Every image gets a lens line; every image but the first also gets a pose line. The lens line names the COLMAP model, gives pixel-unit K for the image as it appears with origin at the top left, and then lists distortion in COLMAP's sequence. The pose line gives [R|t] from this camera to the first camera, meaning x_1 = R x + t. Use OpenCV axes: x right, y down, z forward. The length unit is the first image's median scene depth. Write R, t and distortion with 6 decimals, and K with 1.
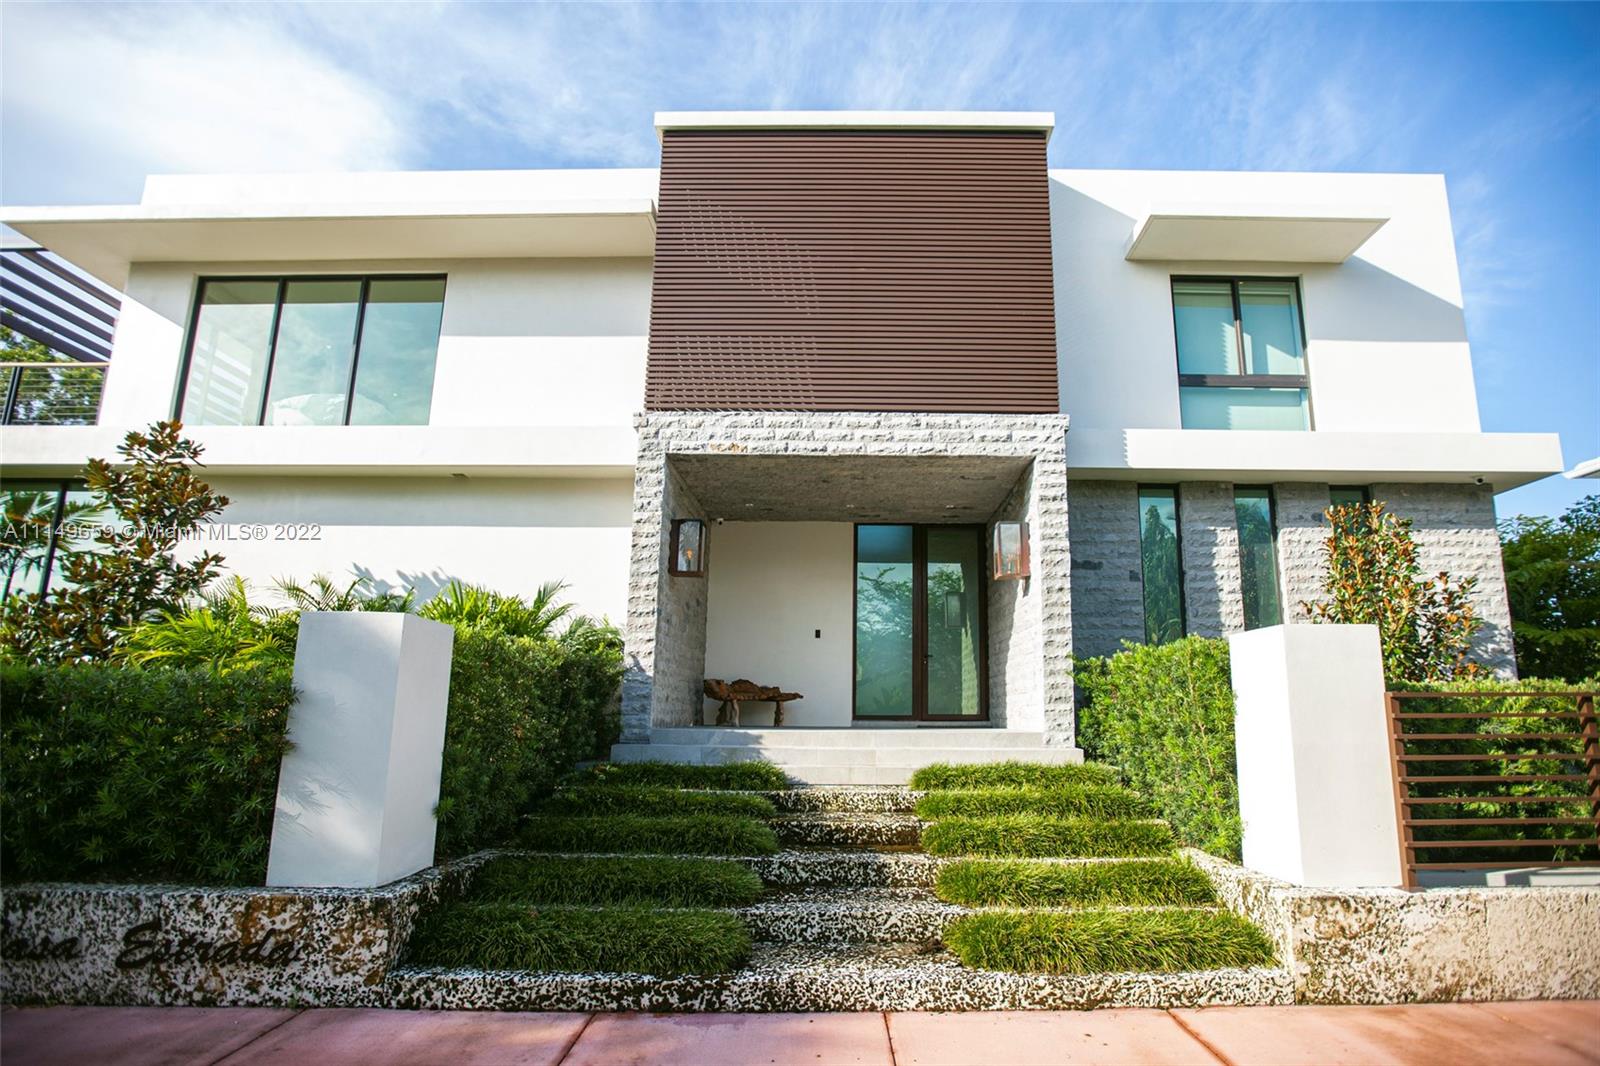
lens RADIAL K [[1245.9, 0, 800.0], [0, 1245.9, 533.0], [0, 0, 1]] dist [-0.124093, 0.120099]
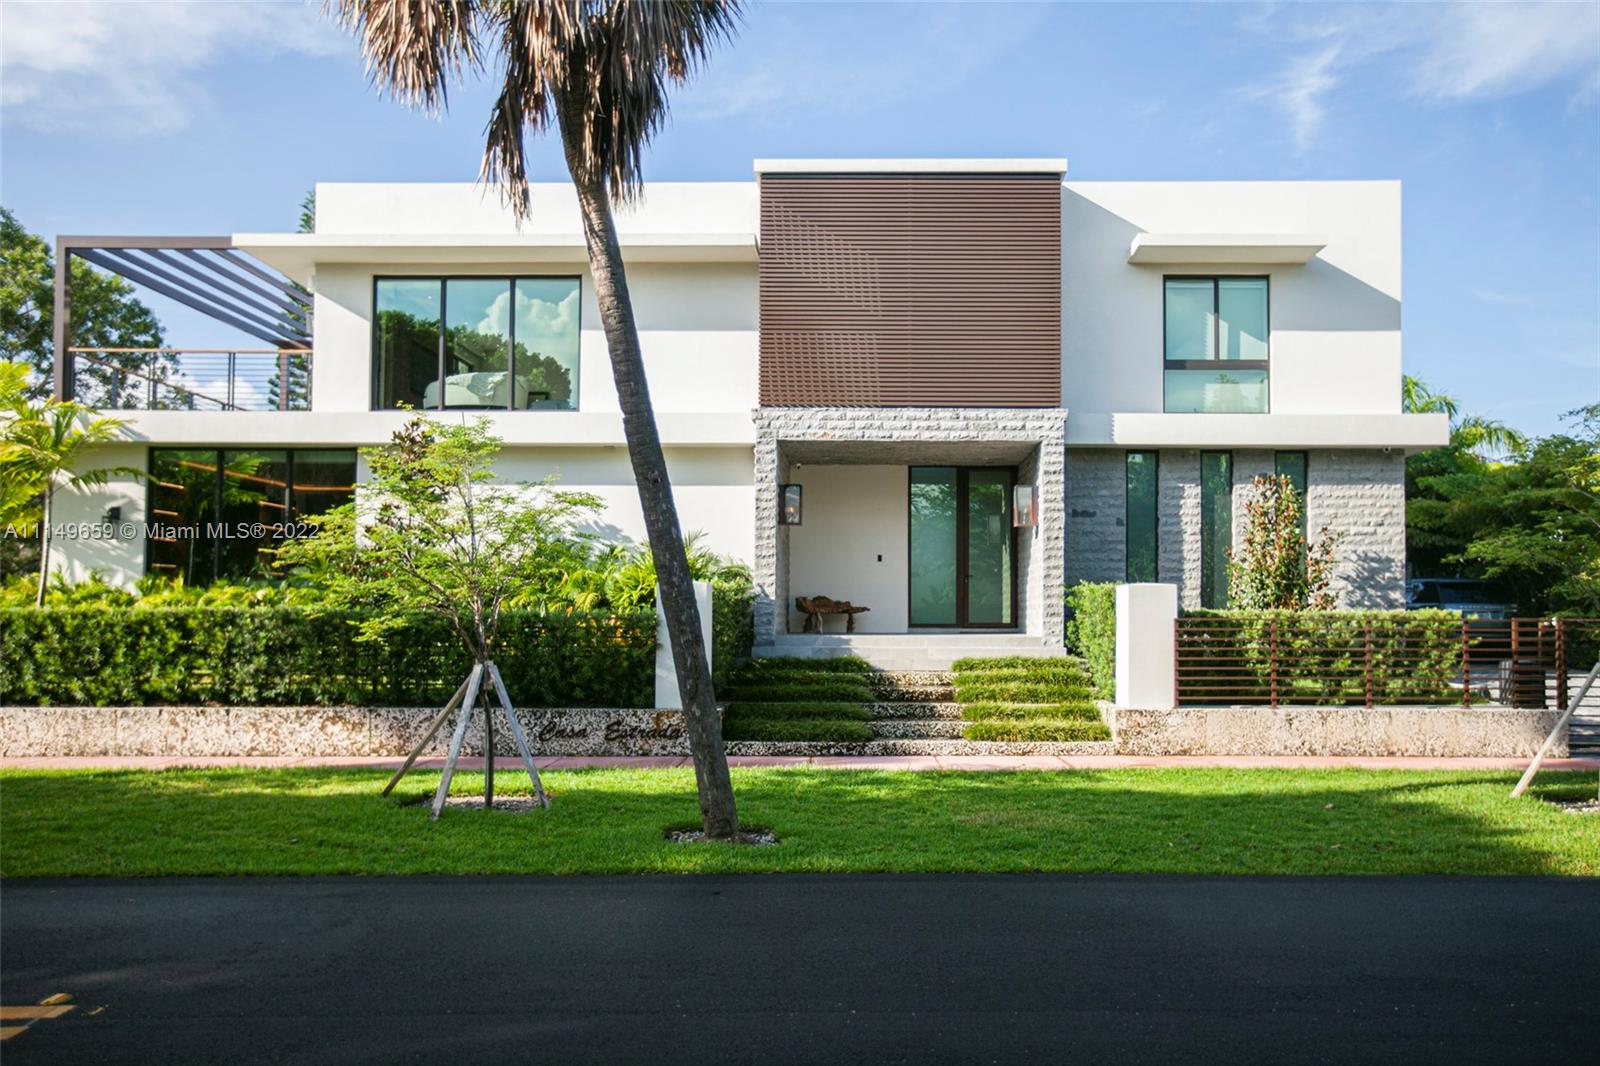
lens RADIAL K [[1516.9, 0, 800.0], [0, 1516.9, 533.0], [0, 0, 1]] dist [0.004134, -0.000094]
pose [[0.999766, -0.006841, -0.020512, -0.047950], [0.008647, 0.995967, 0.089304, -0.112500], [0.019819, -0.089461, 0.995793, -0.709209]]
